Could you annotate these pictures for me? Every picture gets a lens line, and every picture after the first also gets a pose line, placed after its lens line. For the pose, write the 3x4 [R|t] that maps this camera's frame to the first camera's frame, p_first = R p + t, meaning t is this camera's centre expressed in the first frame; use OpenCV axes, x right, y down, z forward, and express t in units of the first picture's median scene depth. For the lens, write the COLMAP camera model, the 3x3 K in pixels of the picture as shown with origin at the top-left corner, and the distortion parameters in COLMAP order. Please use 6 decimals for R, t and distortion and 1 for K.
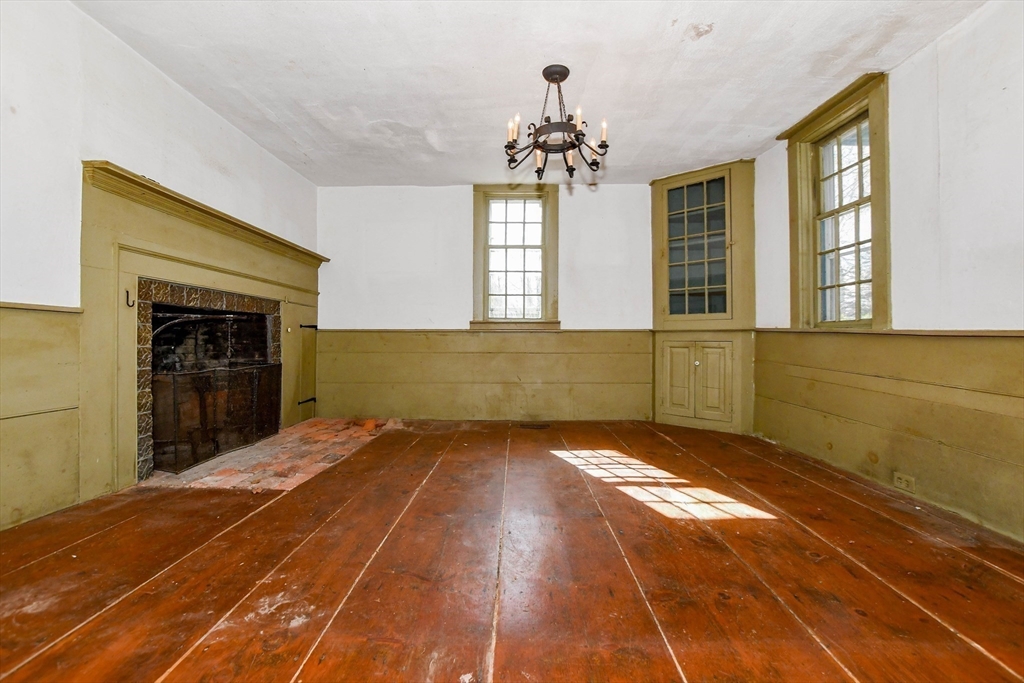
lens RADIAL K [[453.3, 0, 516.6], [0, 453.3, 340.9], [0, 0, 1]] dist [-0.033970, 0.004665]
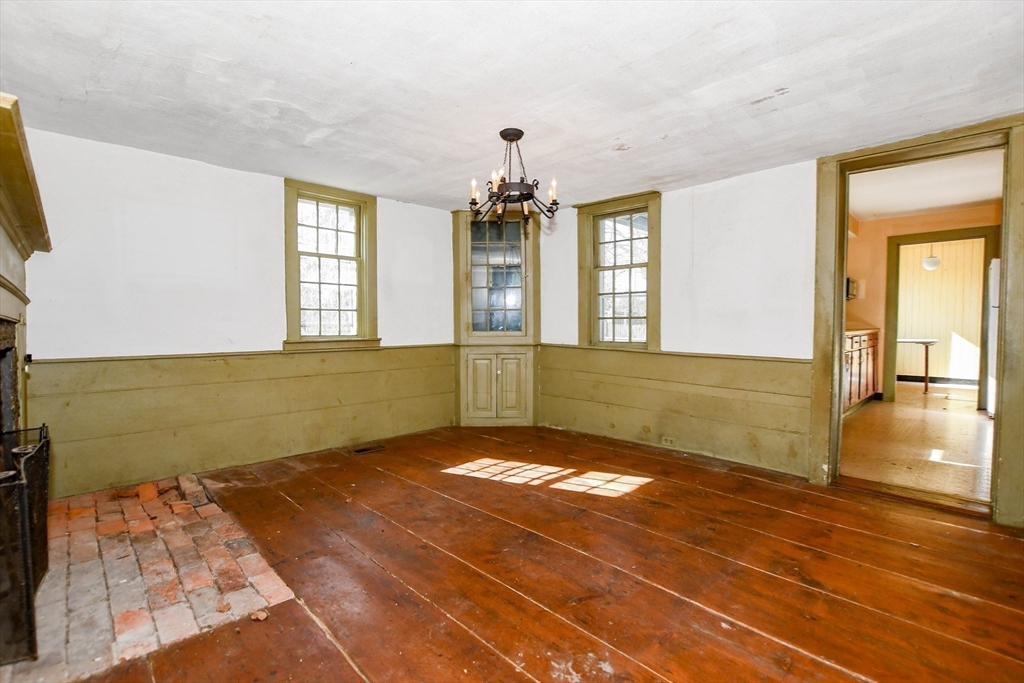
lens RADIAL K [[453.3, 0, 516.6], [0, 453.3, 340.9], [0, 0, 1]] dist [-0.033970, 0.004665]
pose [[0.708558, -0.025021, 0.705209, -0.586640], [0.011521, 0.999648, 0.023891, -0.088520], [-0.705558, -0.008803, 0.708597, 0.156184]]
